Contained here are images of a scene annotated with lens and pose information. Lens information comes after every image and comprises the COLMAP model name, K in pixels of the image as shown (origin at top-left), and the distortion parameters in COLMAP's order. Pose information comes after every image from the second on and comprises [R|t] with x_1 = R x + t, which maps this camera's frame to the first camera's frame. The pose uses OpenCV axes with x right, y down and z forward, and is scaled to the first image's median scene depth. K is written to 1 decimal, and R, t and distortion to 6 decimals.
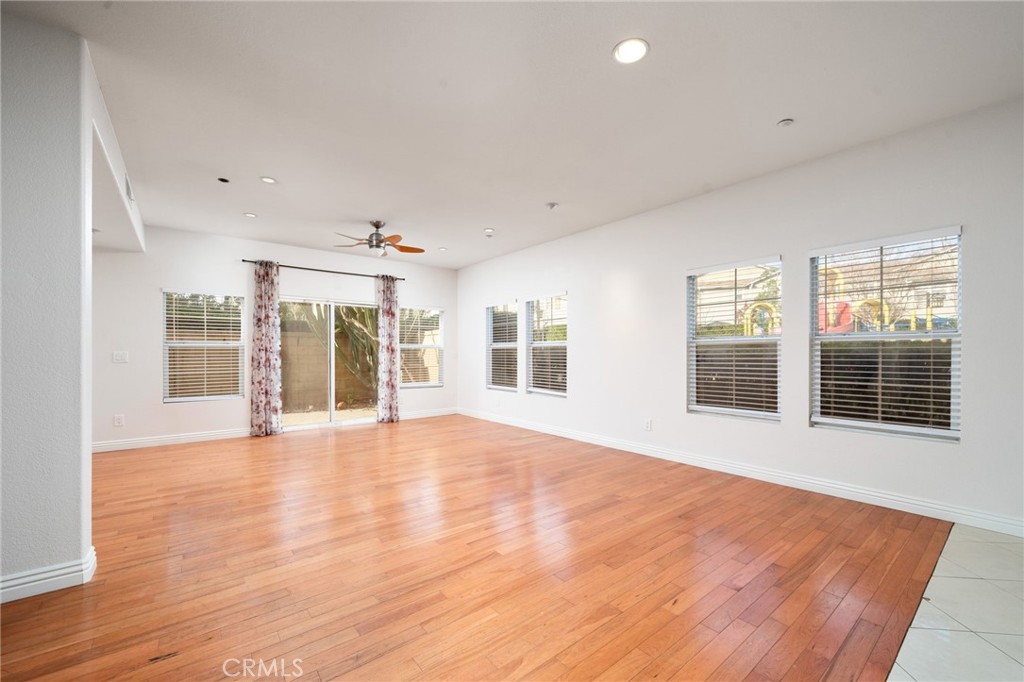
lens RADIAL K [[414.6, 0, 514.6], [0, 414.6, 359.4], [0, 0, 1]] dist [-0.010135, -0.000161]
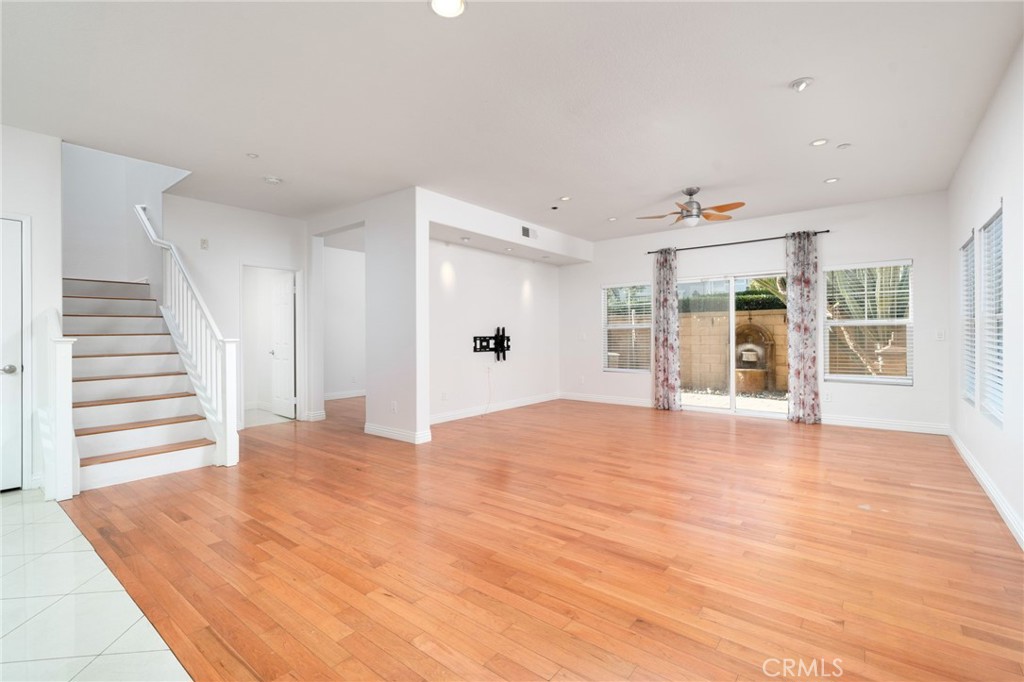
lens RADIAL K [[461.3, 0, 509.1], [0, 461.3, 334.2], [0, 0, 1]] dist [0.000746, 0.000376]
pose [[0.214052, -0.002703, -0.976818, 0.476310], [-0.008430, 0.999954, -0.004615, -0.004660], [0.976786, 0.009222, 0.214020, 0.331491]]
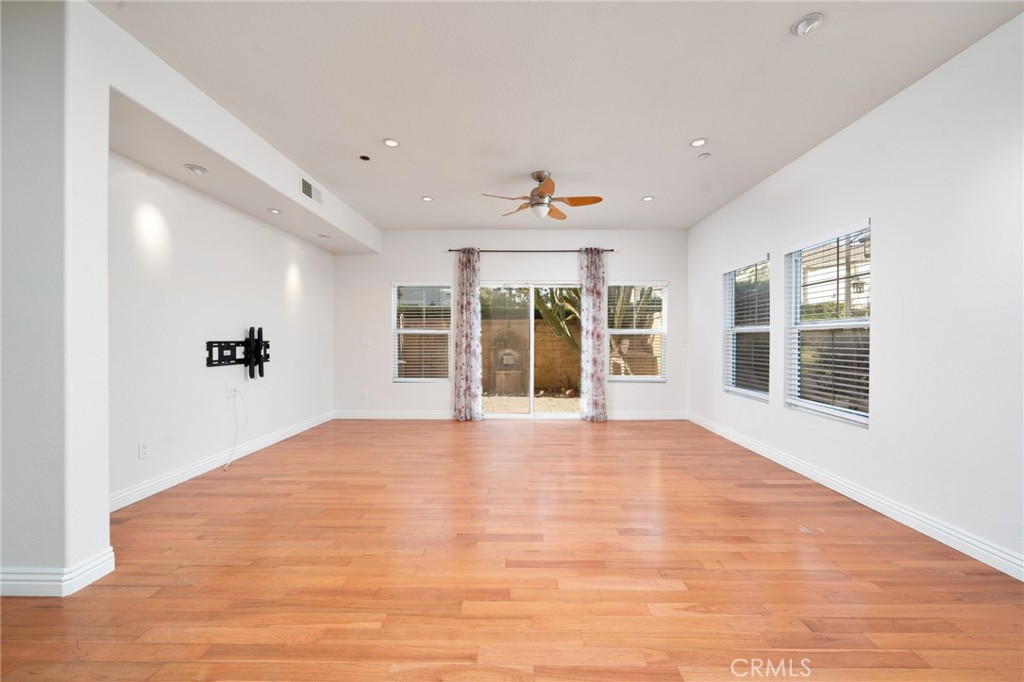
lens RADIAL K [[383.7, 0, 515.9], [0, 383.7, 341.6], [0, 0, 1]] dist [-0.006273, 0.000326]
pose [[0.773974, 0.004789, -0.633199, 0.081142], [-0.011521, 0.999912, -0.006520, -0.004497], [0.633113, 0.012341, 0.773961, 0.338662]]
